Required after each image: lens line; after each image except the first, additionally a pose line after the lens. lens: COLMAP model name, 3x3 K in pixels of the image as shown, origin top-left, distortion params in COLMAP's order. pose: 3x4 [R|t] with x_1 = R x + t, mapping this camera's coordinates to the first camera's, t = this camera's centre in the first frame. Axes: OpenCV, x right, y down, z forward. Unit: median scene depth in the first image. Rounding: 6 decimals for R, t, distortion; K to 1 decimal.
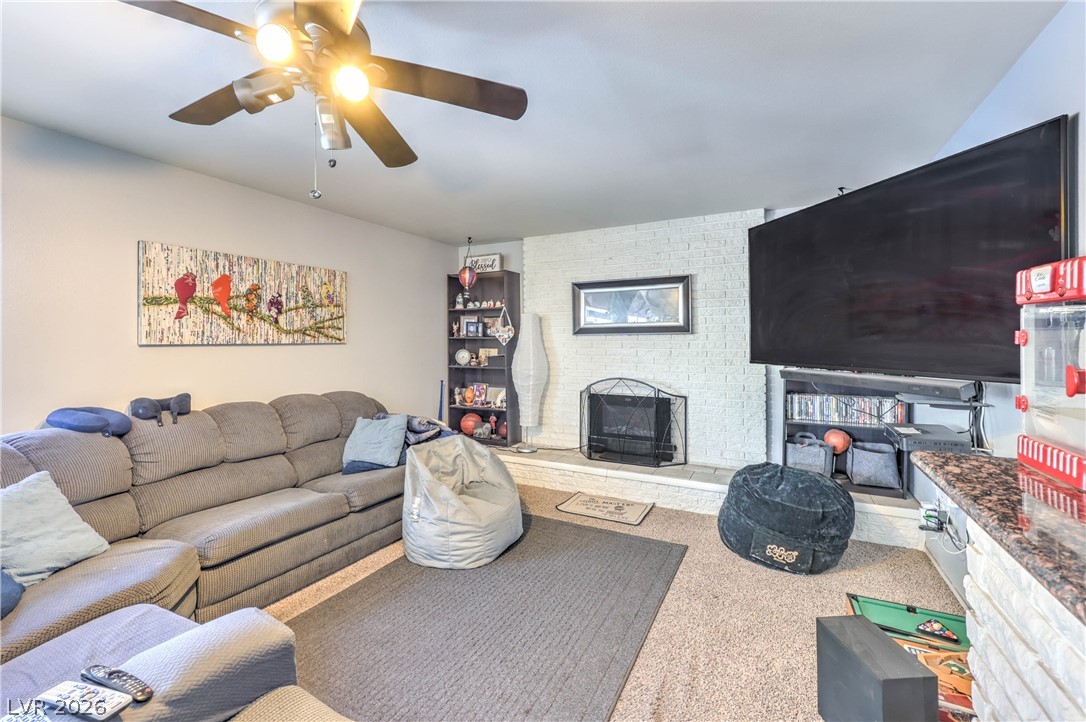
lens RADIAL K [[434.5, 0, 554.8], [0, 434.5, 335.9], [0, 0, 1]] dist [0.004220, 0.001101]
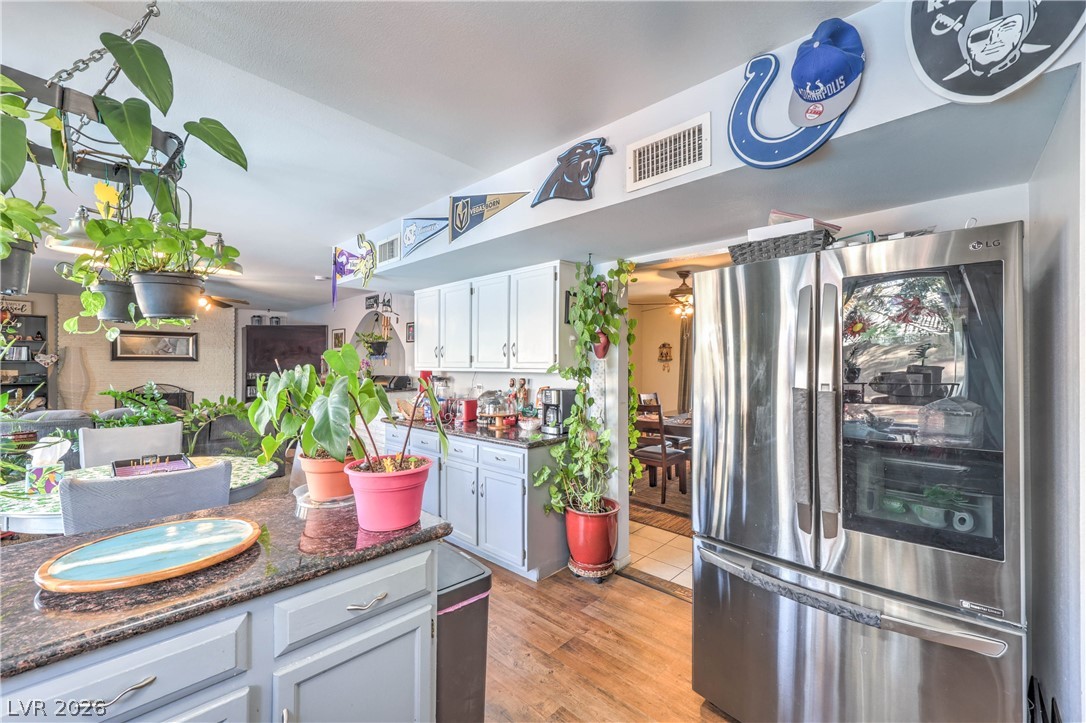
lens RADIAL K [[434.5, 0, 539.9], [0, 434.5, 365.0], [0, 0, 1]] dist [0.004220, 0.001101]
pose [[0.263851, 0.008370, 0.964527, -1.052060], [-0.006909, 0.999953, -0.006787, 0.011842], [-0.964539, -0.004873, 0.263897, -0.940370]]
